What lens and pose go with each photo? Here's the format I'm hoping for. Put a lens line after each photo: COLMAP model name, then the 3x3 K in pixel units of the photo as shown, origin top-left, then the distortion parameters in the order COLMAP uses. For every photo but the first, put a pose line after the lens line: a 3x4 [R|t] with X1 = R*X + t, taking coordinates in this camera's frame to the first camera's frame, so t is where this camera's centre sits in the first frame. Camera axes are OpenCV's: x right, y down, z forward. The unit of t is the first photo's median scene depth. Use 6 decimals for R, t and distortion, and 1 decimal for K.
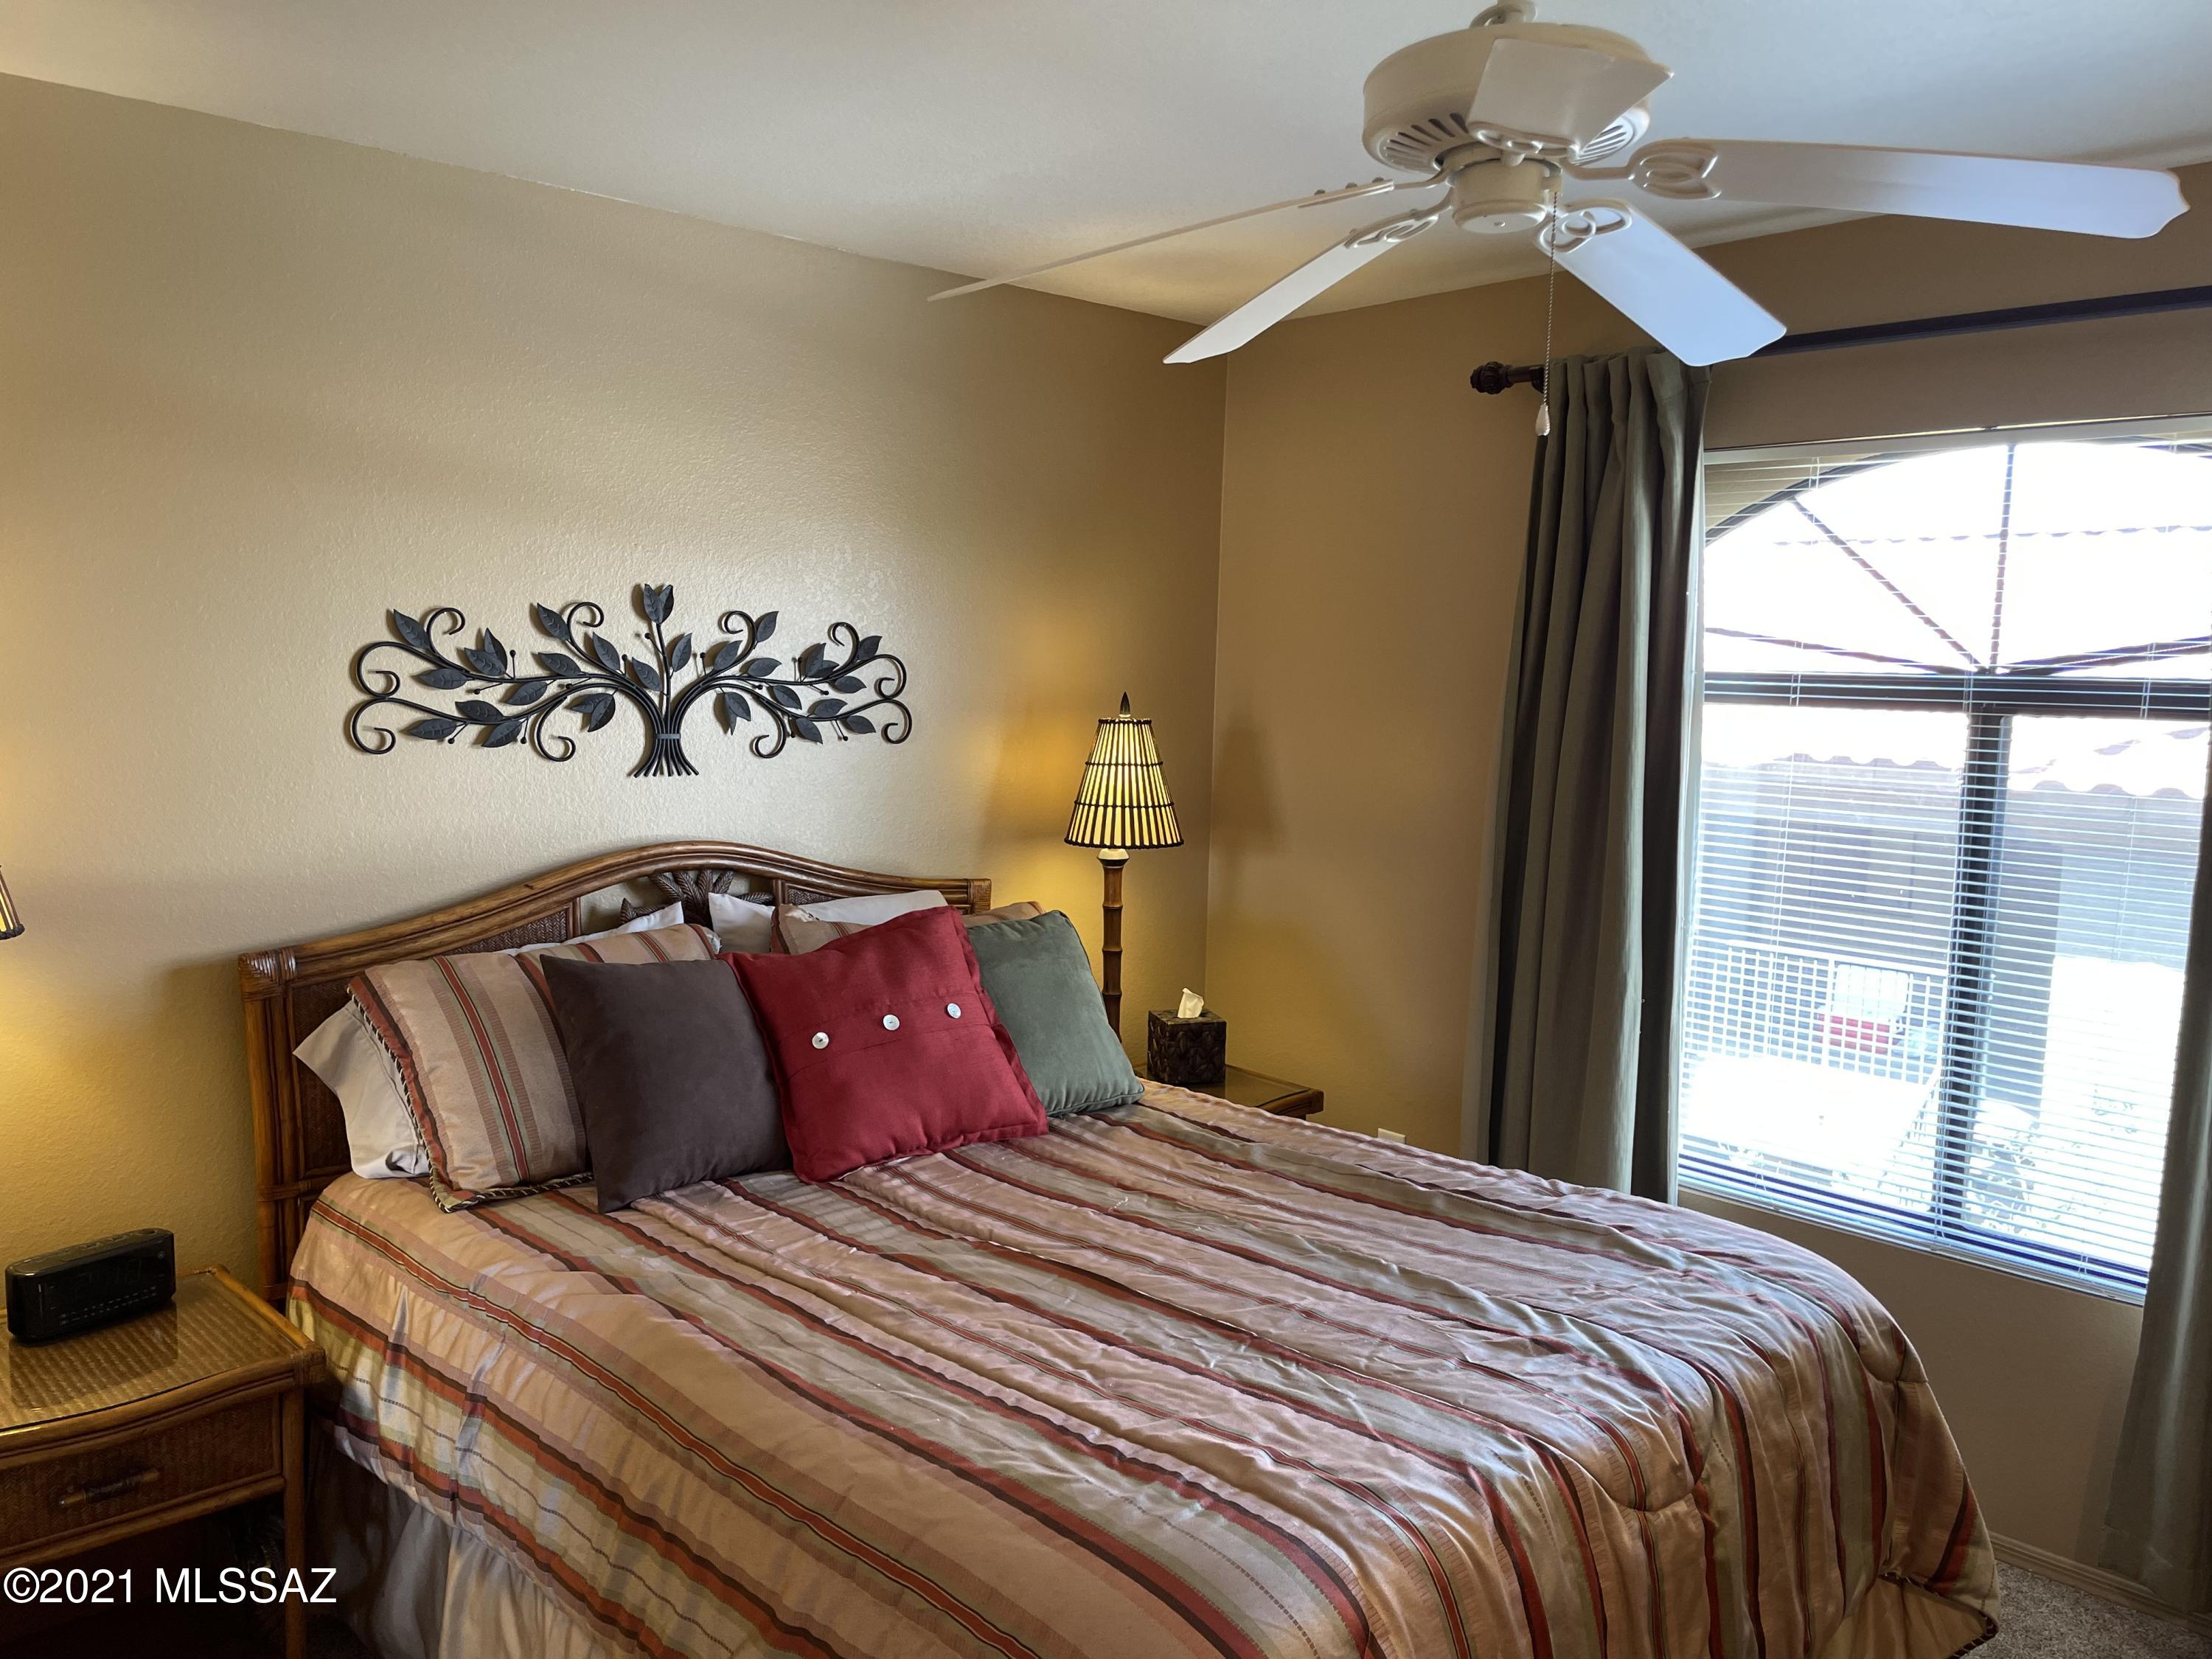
lens RADIAL K [[1667.4, 0, 1115.1], [0, 1667.4, 838.3], [0, 0, 1]] dist [0.098744, -0.127763]
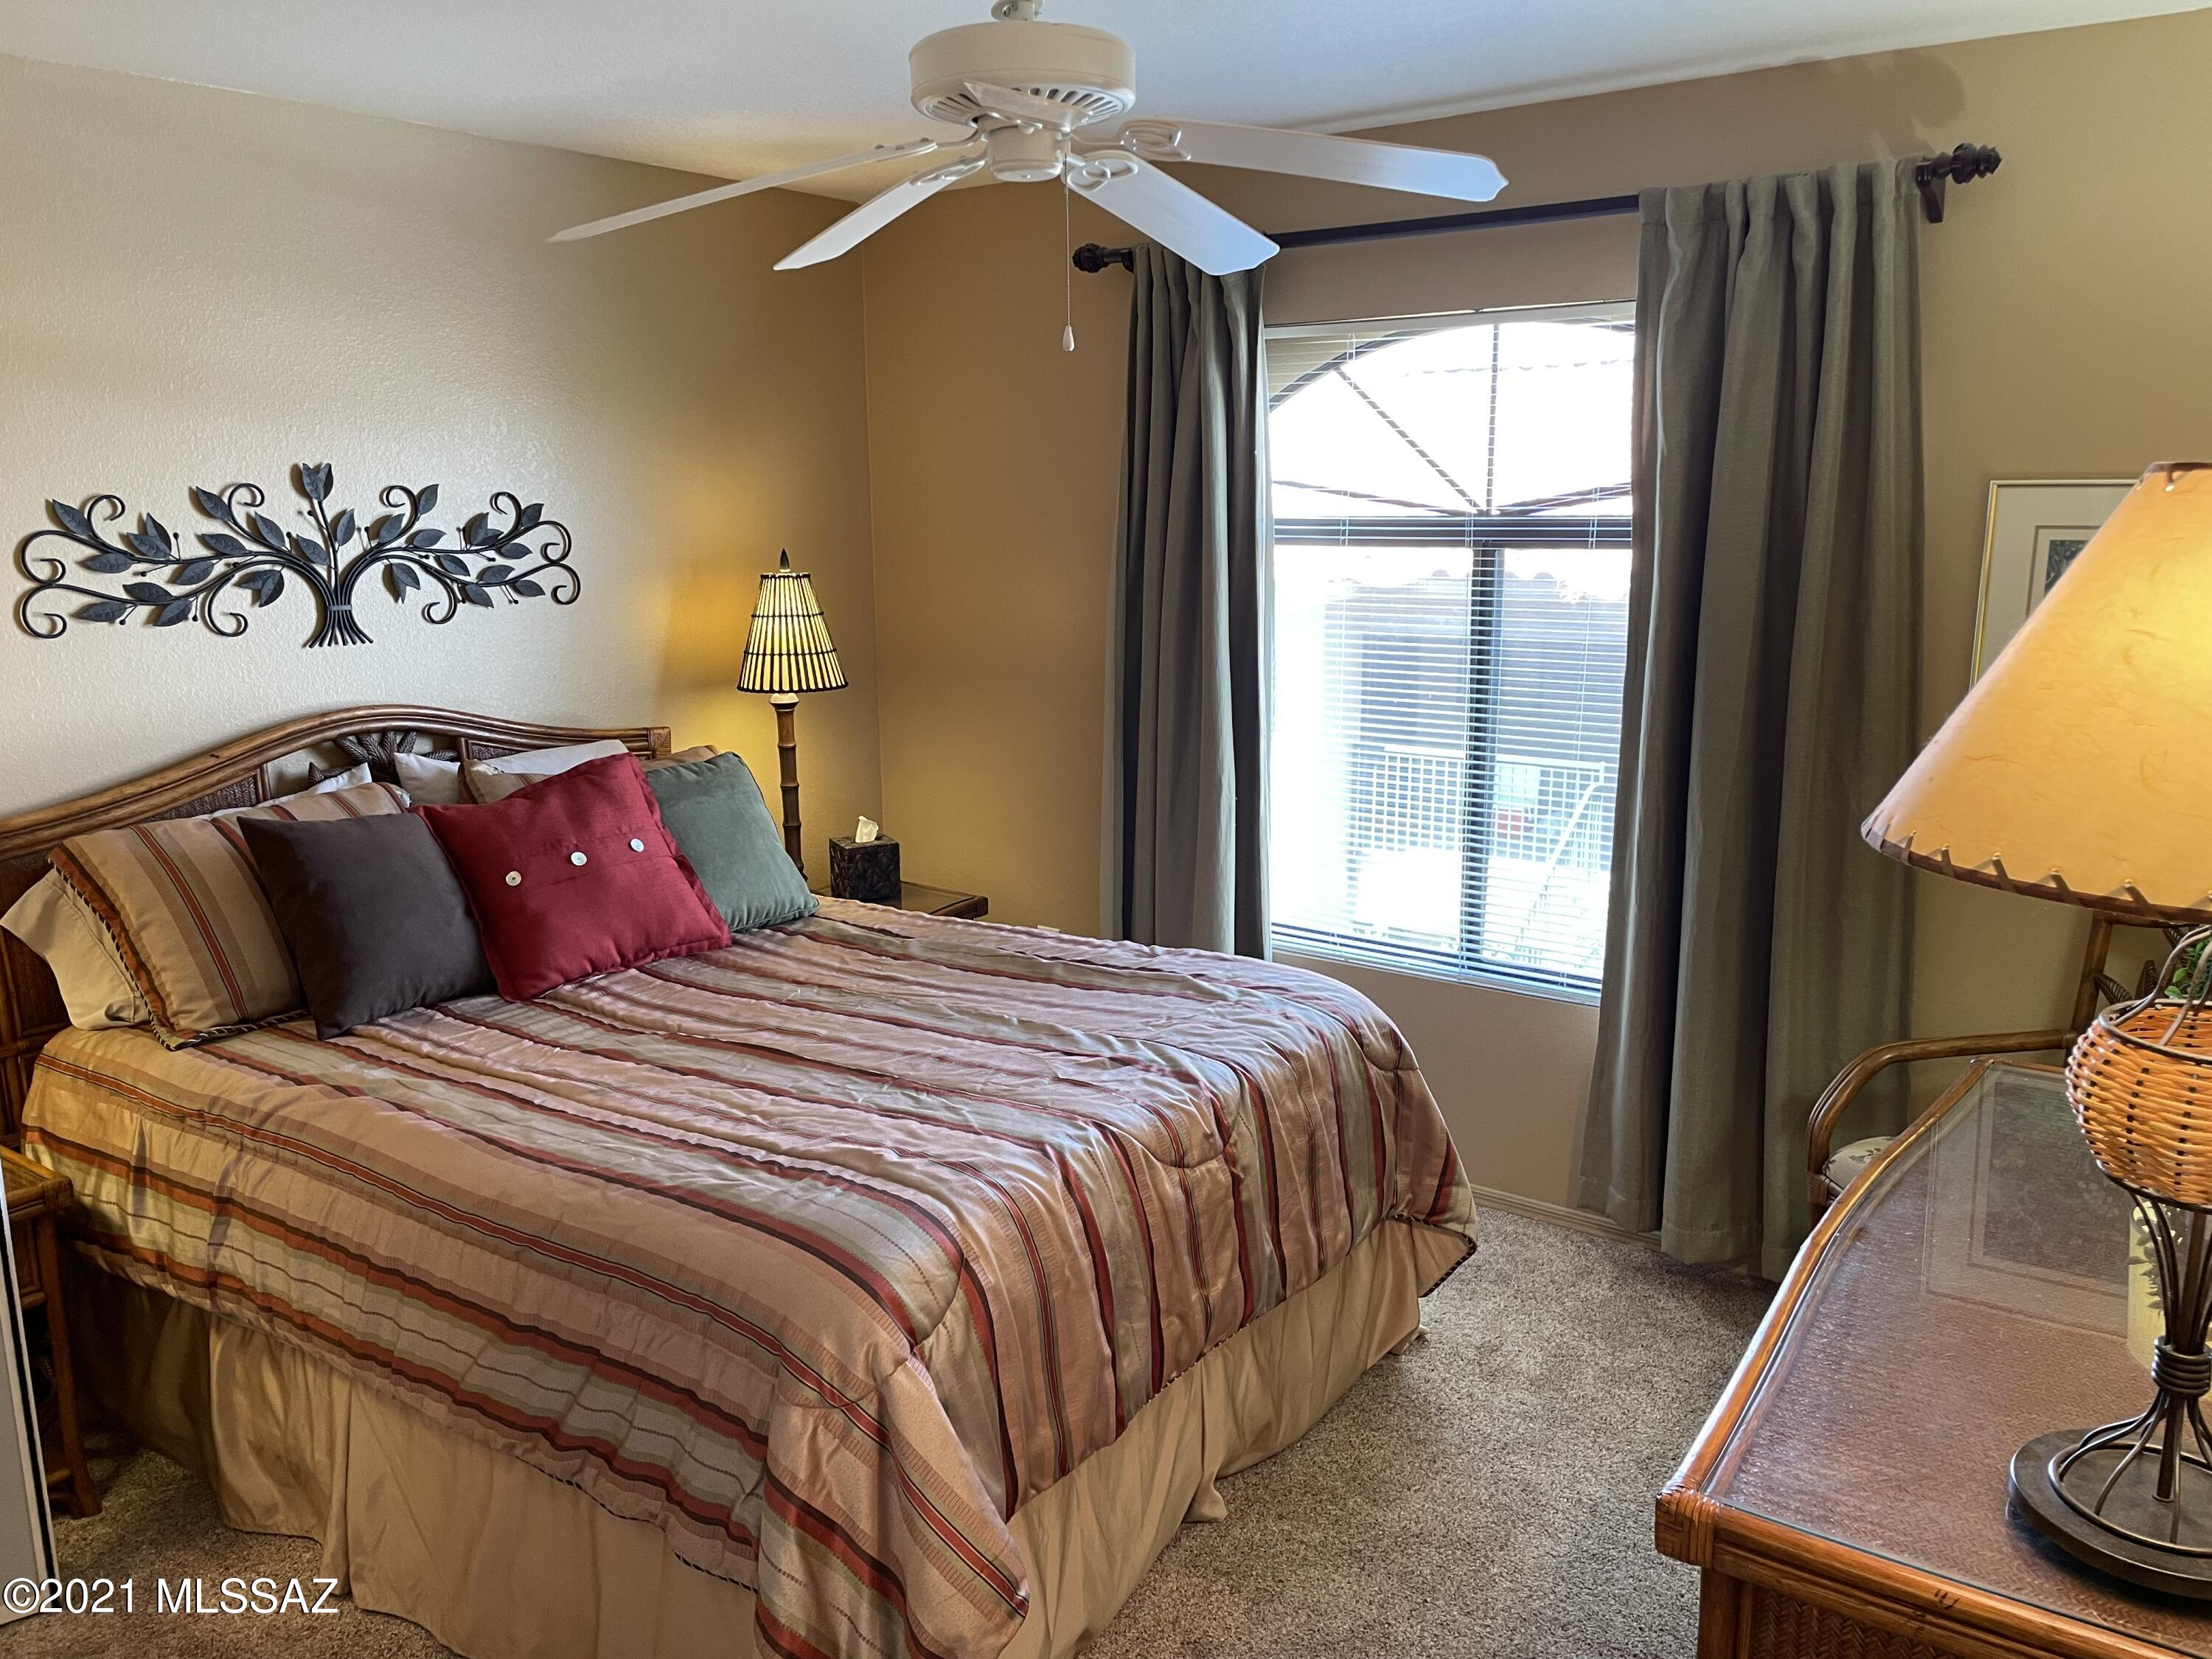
lens RADIAL K [[1633.4, 0, 1116.3], [0, 1633.4, 820.3], [0, 0, 1]] dist [0.092786, -0.117679]
pose [[0.982913, -0.064708, 0.172321, 0.037789], [0.048987, 0.994369, 0.093974, -0.002205], [-0.177431, -0.083927, 0.980548, -0.175571]]
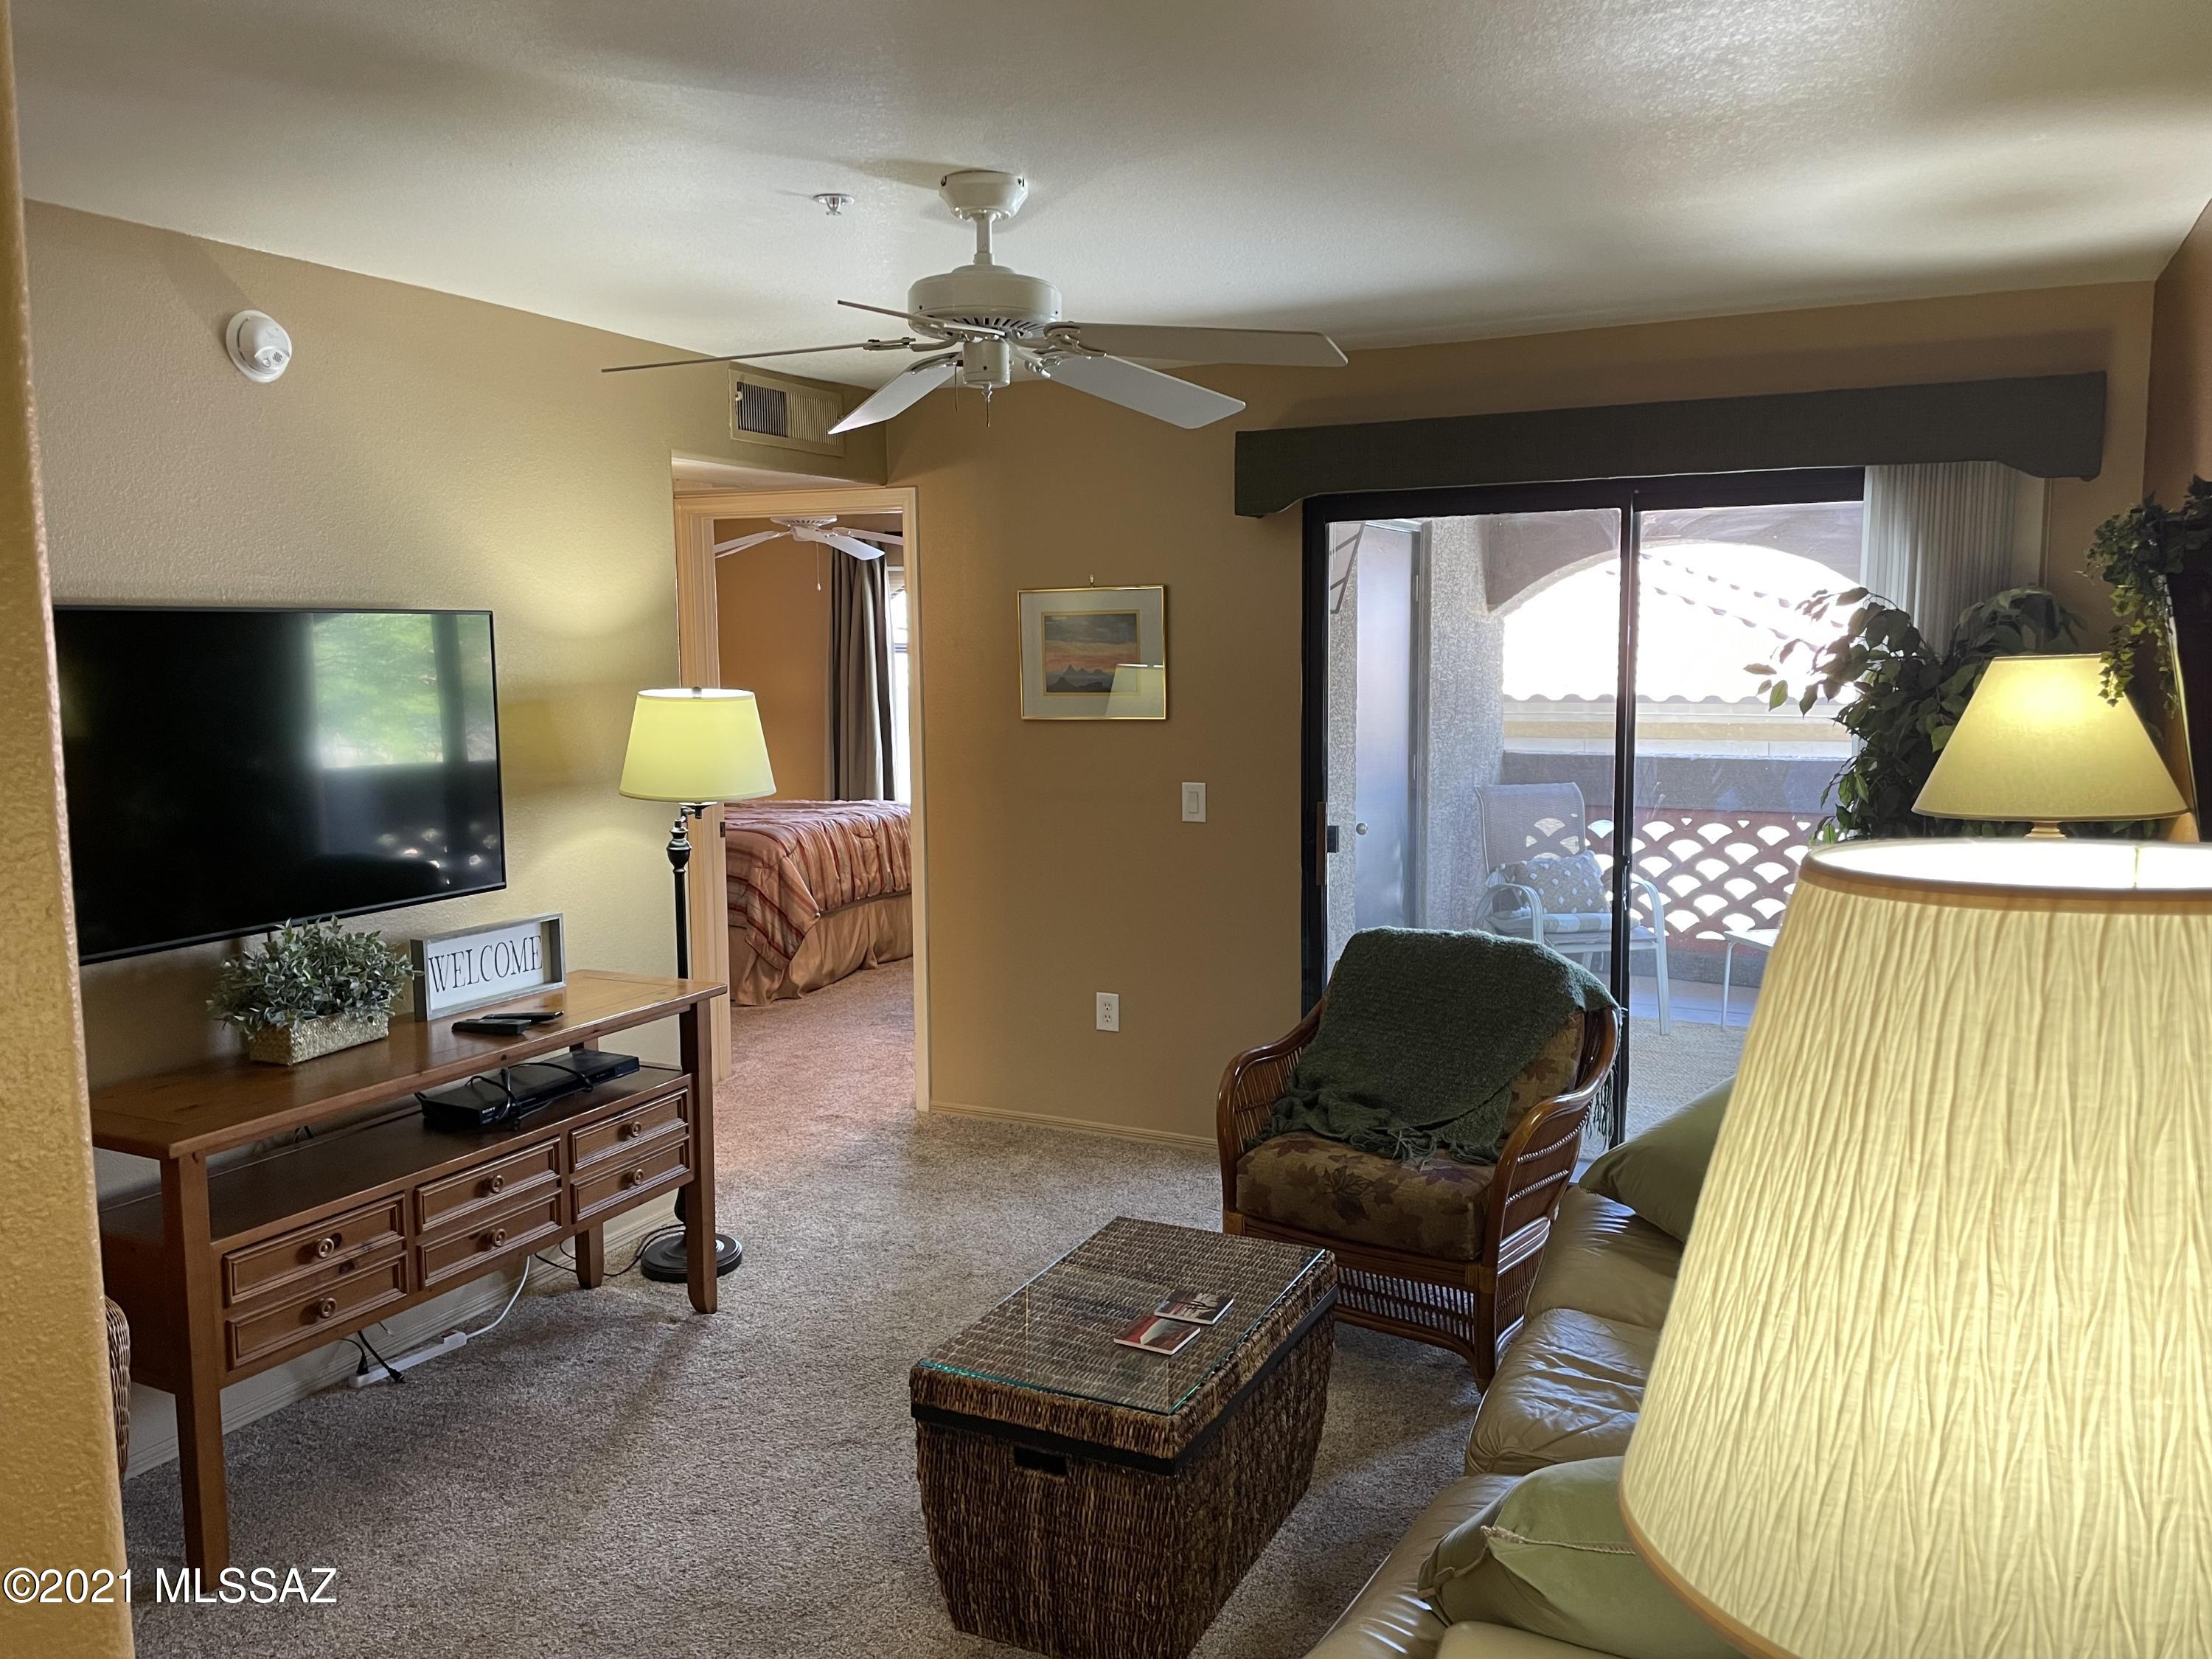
lens RADIAL K [[1667.4, 0, 1115.1], [0, 1667.4, 838.3], [0, 0, 1]] dist [0.098744, -0.127763]
pose [[0.931513, -0.071221, 0.356668, -0.436200], [0.062803, 0.997407, 0.035144, 0.206061], [-0.358246, -0.010338, 0.933570, -2.317785]]
